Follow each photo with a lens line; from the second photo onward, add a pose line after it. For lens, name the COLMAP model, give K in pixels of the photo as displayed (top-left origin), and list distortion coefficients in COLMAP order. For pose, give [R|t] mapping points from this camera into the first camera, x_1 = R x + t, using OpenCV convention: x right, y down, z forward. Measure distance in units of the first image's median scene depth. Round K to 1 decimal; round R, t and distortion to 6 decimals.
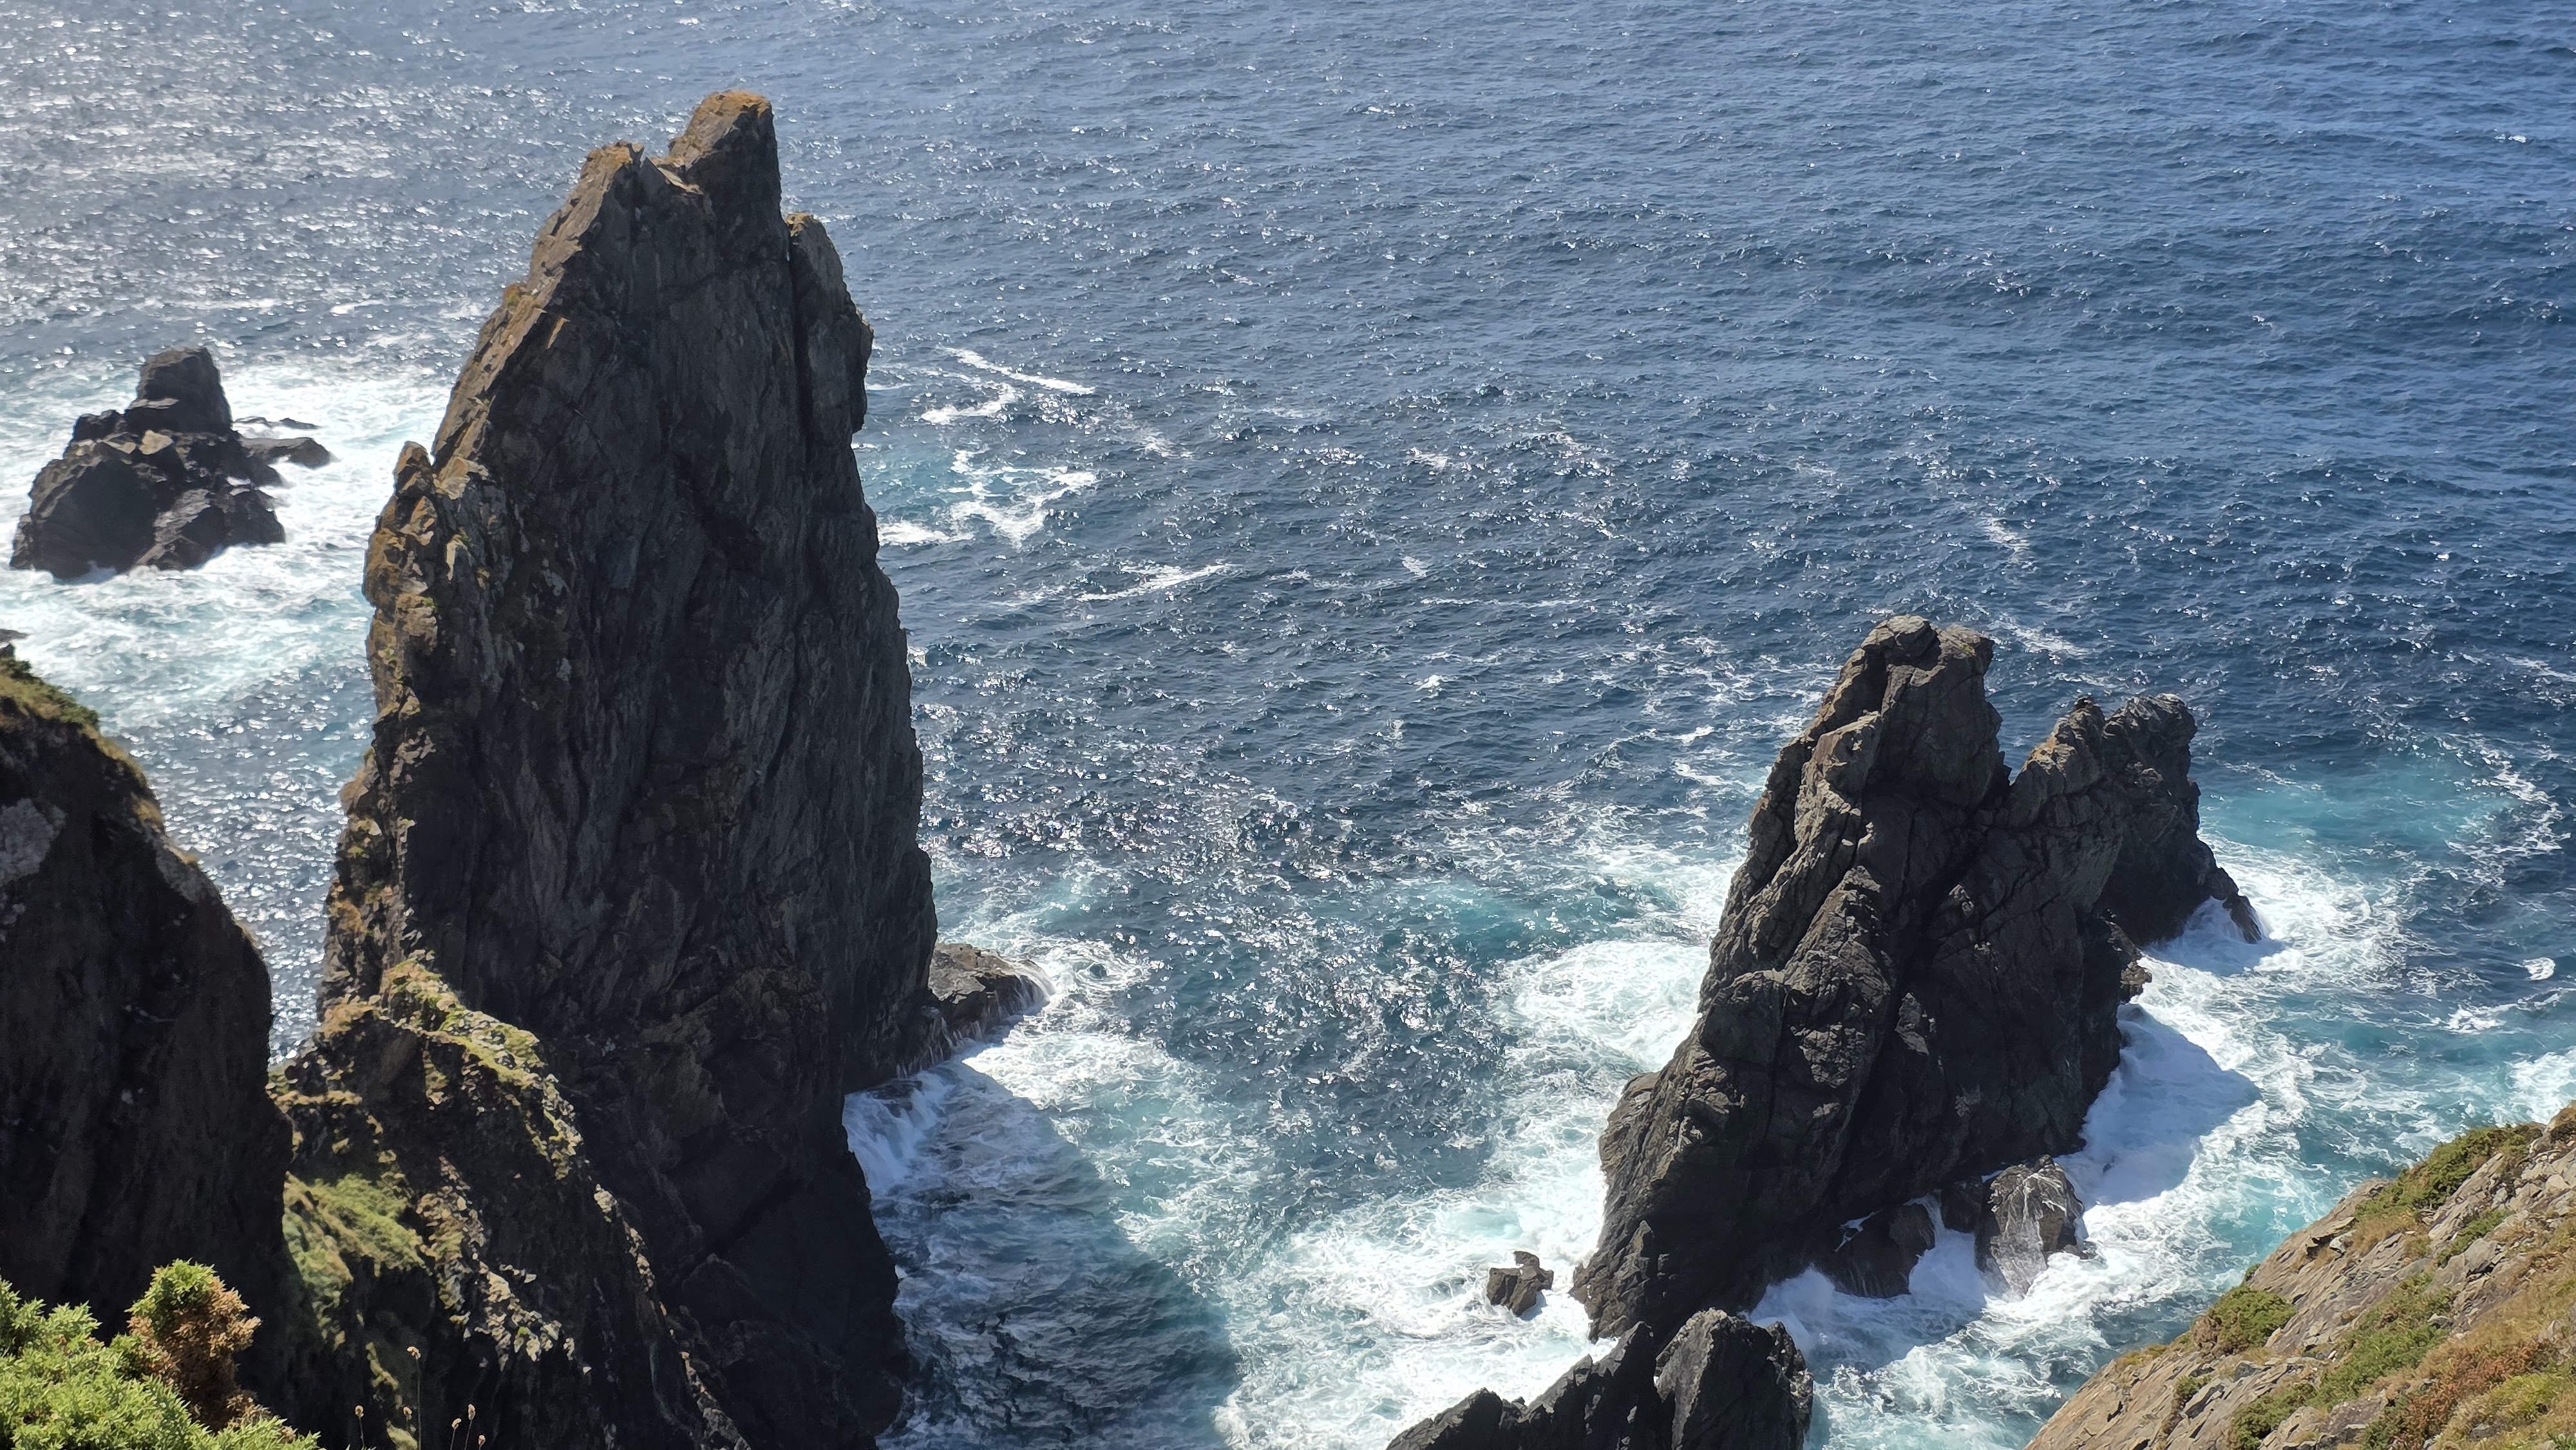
lens RADIAL K [[3428.4, 0, 1307.7], [0, 3428.4, 738.4], [0, 0, 1]] dist [0.065686, 0.000000]
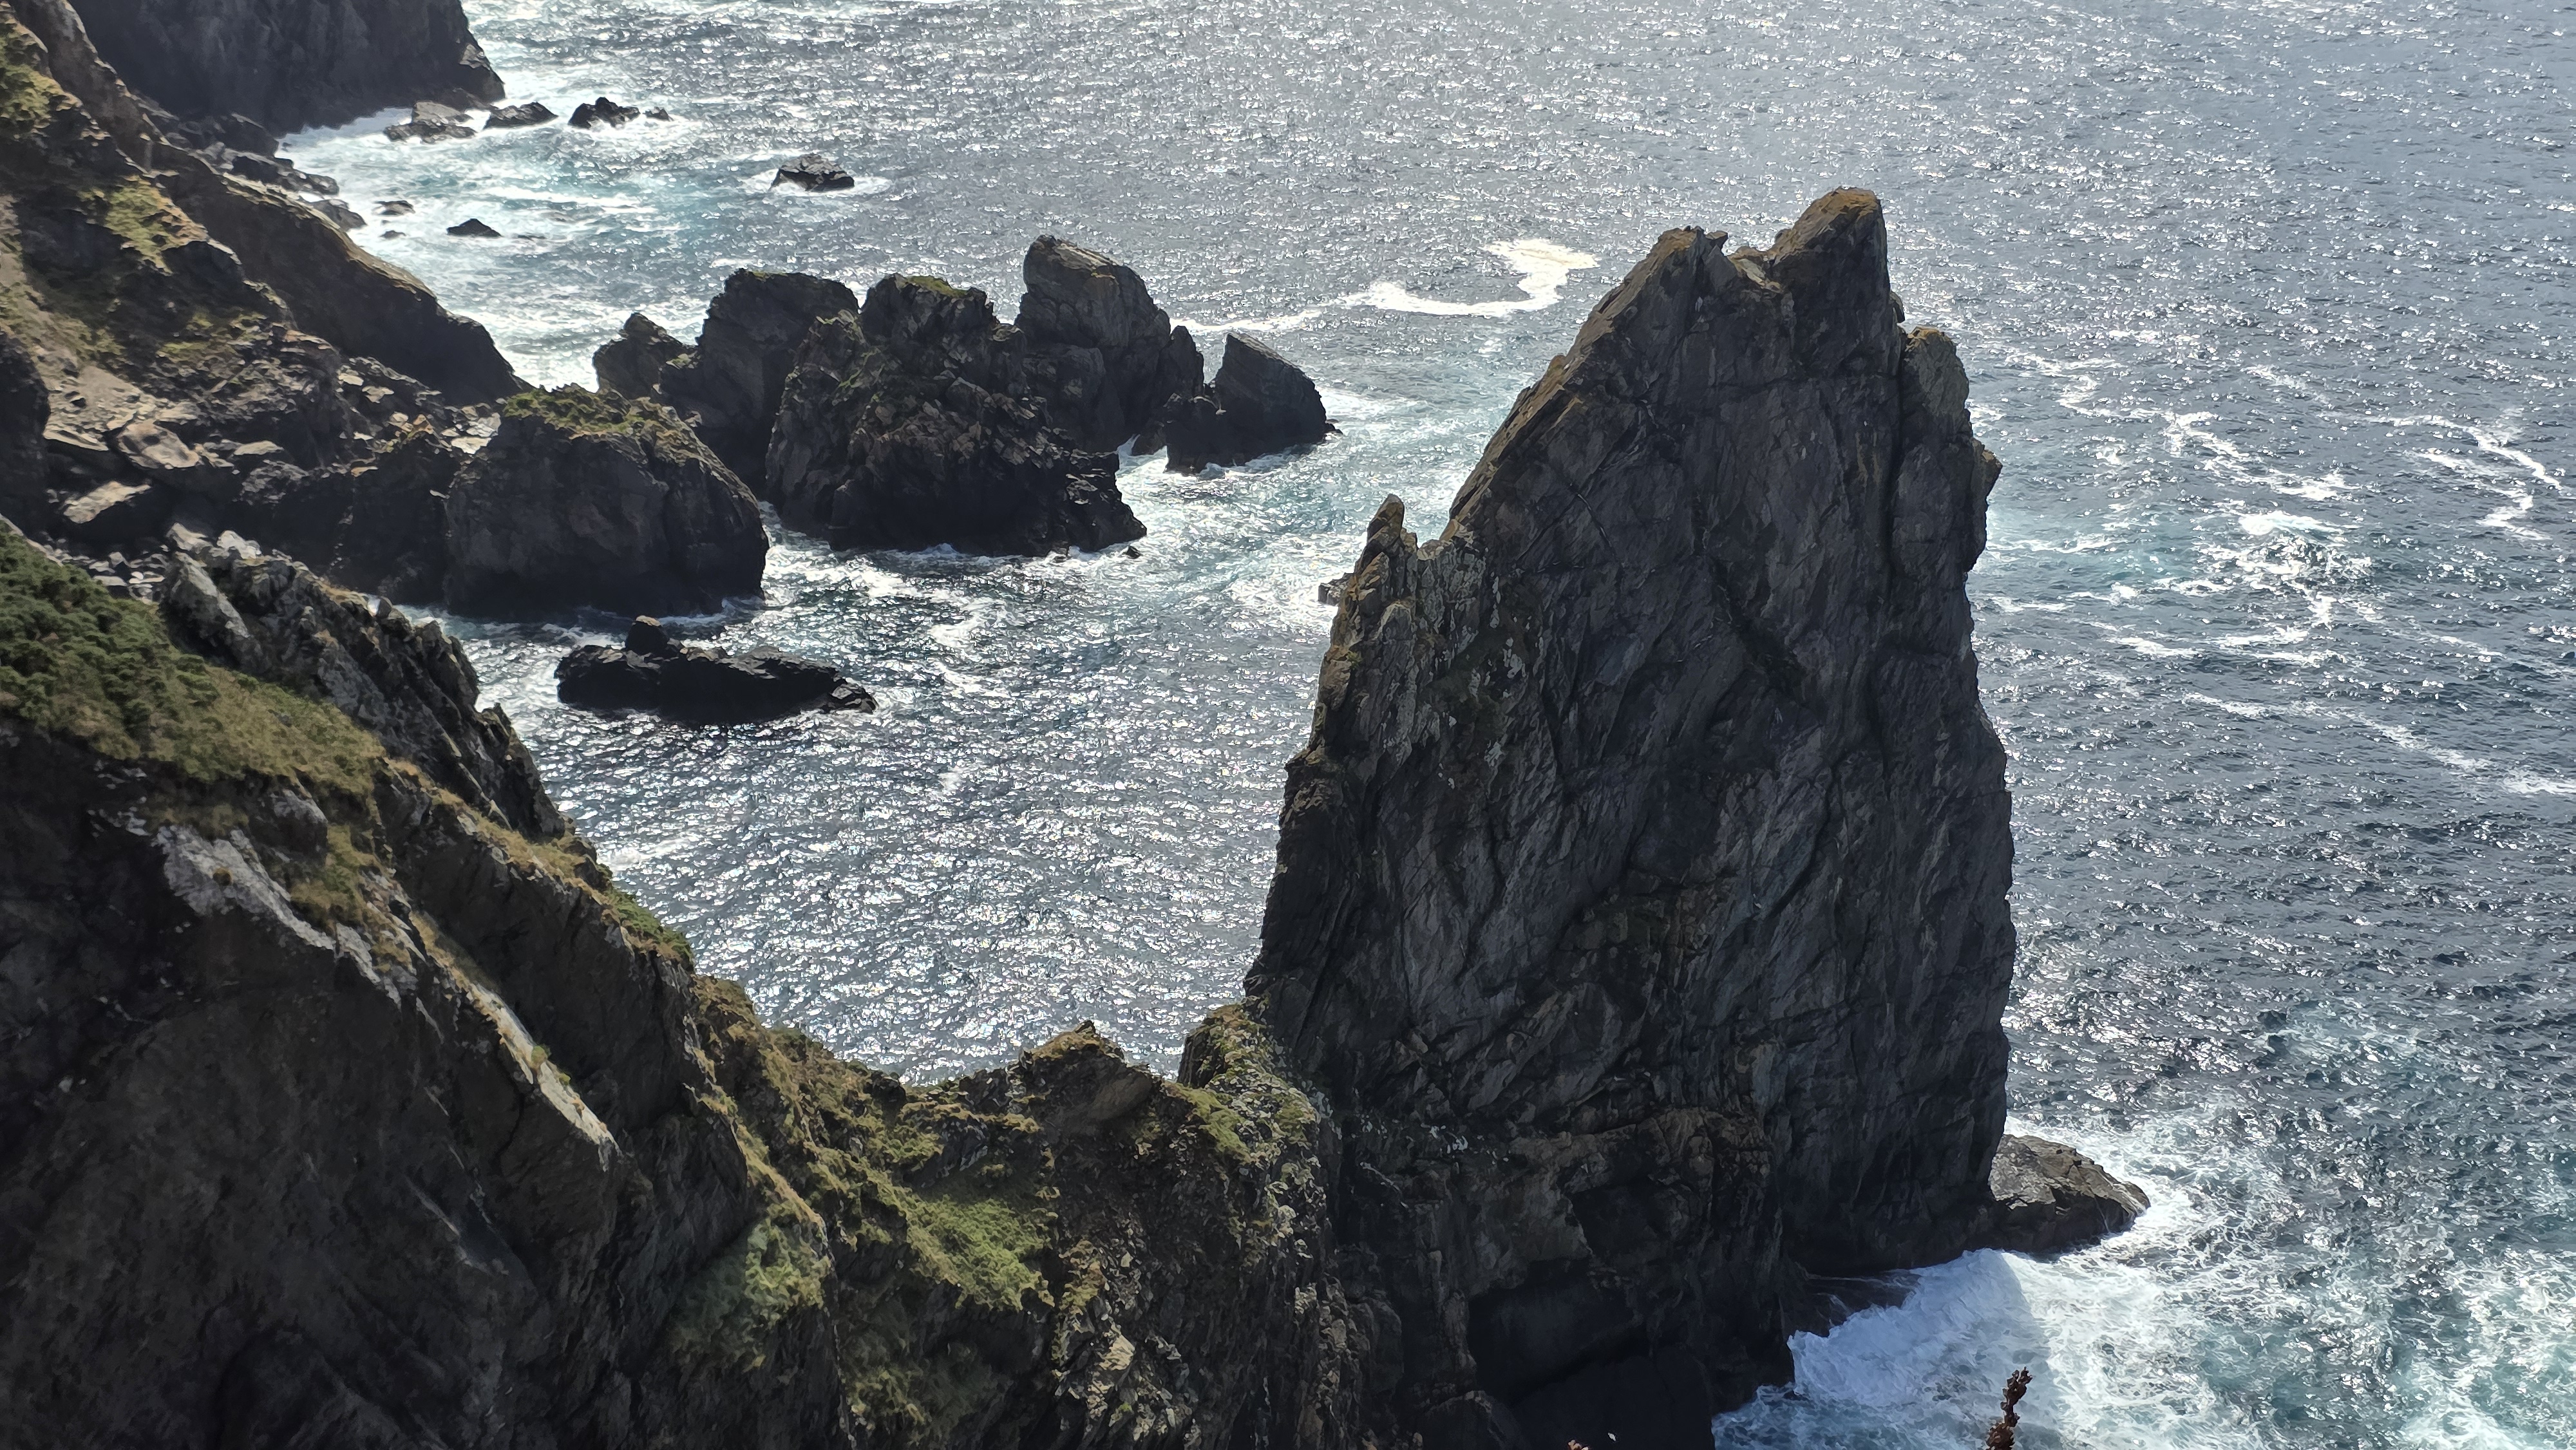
lens RADIAL K [[3428.4, 0, 1347.2], [0, 3428.4, 711.2], [0, 0, 1]] dist [0.065686, 0.000000]
pose [[0.827480, 0.223693, -0.515012, 0.229701], [-0.229077, 0.971905, 0.054080, -0.070586], [0.512640, 0.073227, 0.855475, 0.148709]]
